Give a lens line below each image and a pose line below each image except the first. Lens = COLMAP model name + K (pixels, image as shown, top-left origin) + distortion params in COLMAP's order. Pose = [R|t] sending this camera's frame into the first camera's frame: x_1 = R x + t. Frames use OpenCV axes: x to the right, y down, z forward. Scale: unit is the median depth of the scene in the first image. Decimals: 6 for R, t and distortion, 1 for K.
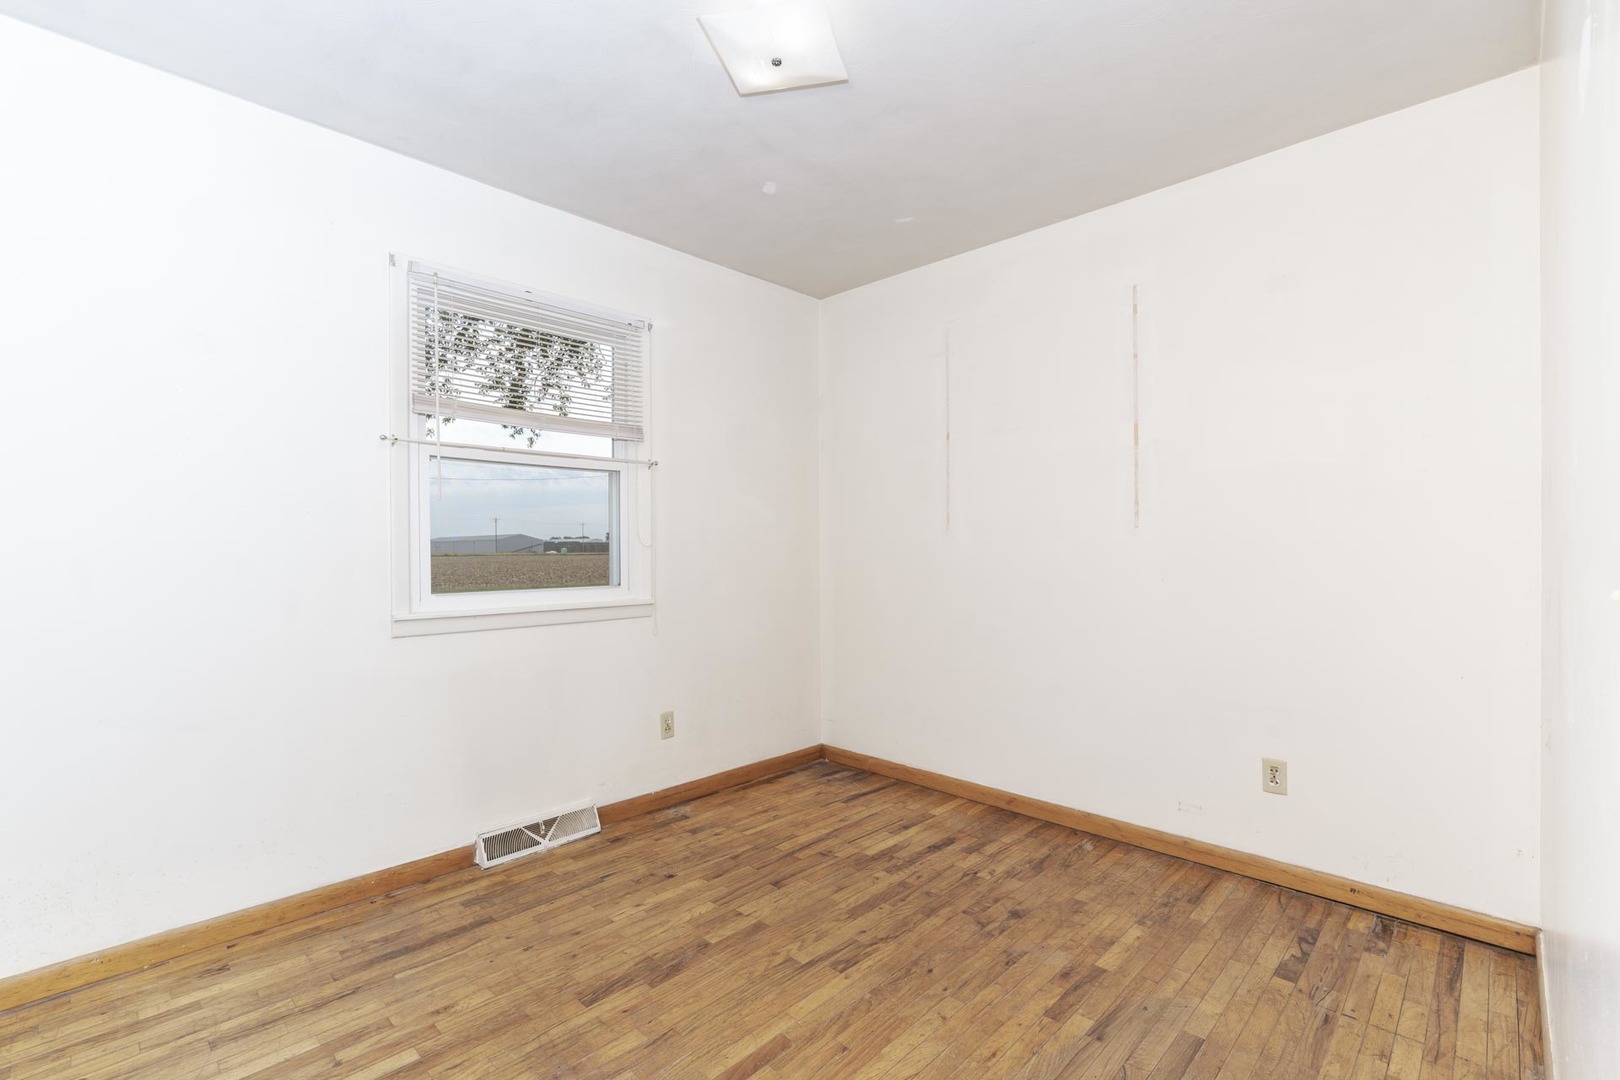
lens RADIAL K [[730.1, 0, 800.8], [0, 730.1, 548.6], [0, 0, 1]] dist [-0.007009, 0.002015]
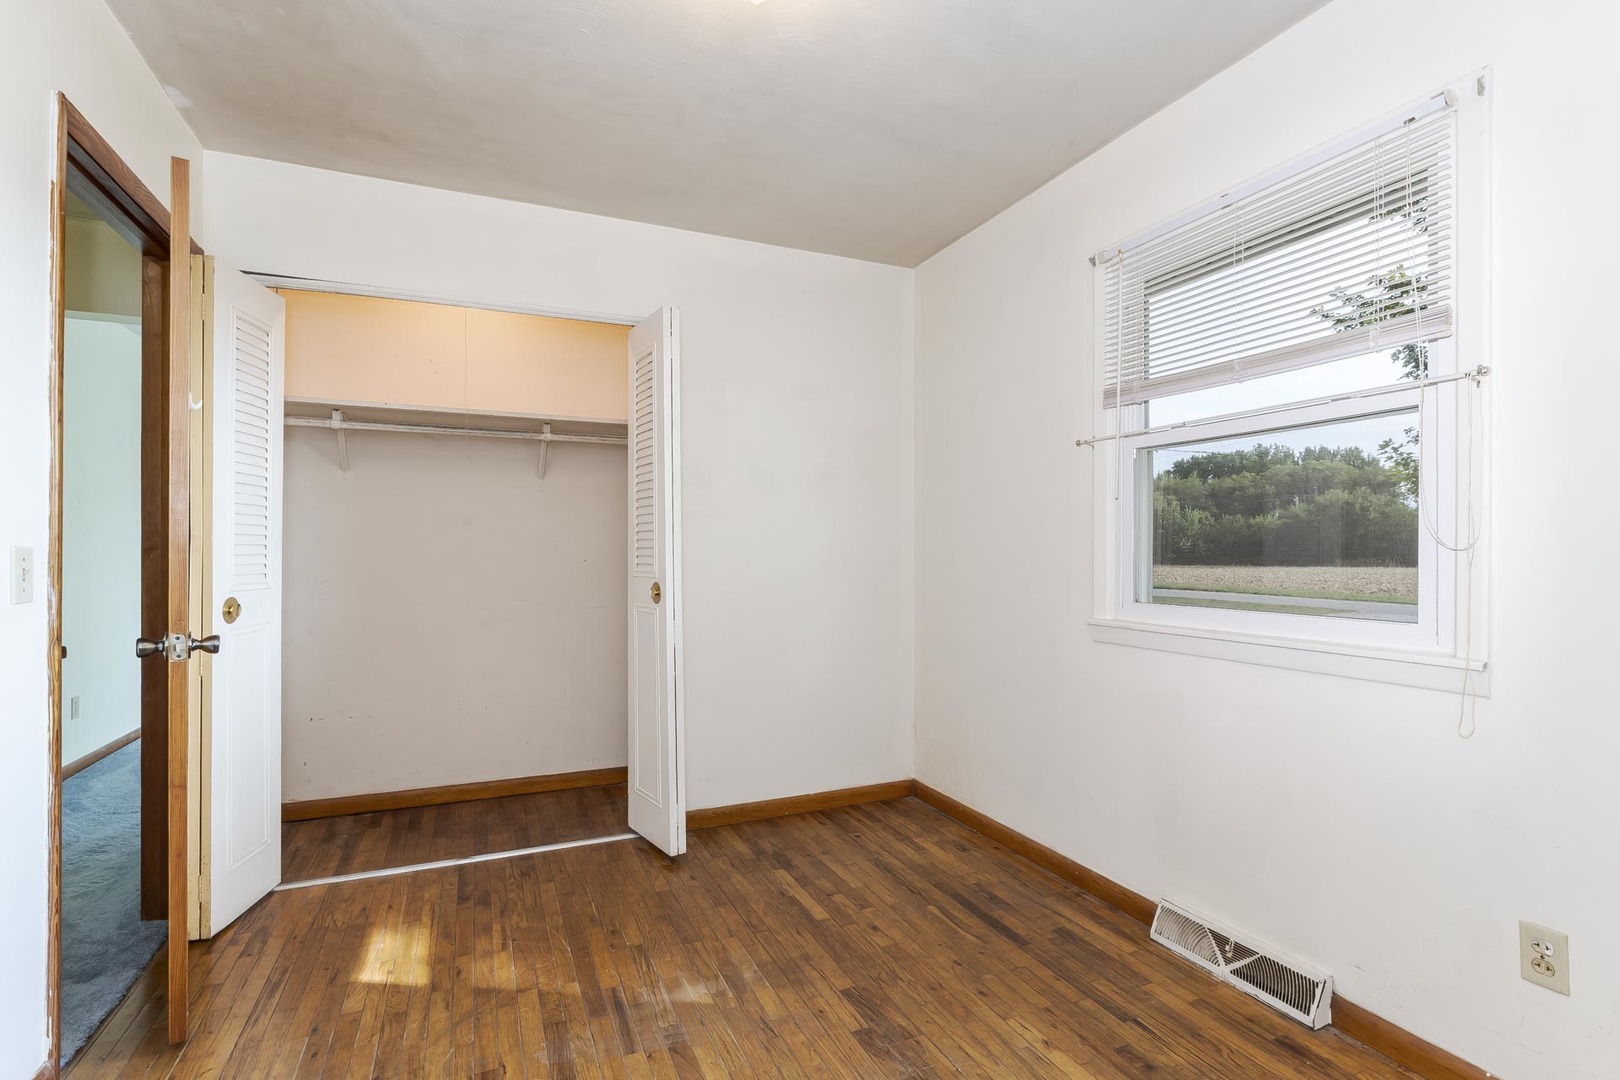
lens RADIAL K [[730.1, 0, 795.7], [0, 730.1, 552.8], [0, 0, 1]] dist [-0.007009, 0.002015]
pose [[-0.390865, -0.001112, -0.920447, 0.584674], [0.004804, 0.999983, -0.003249, -0.002027], [0.920435, -0.005692, -0.390853, 1.126760]]
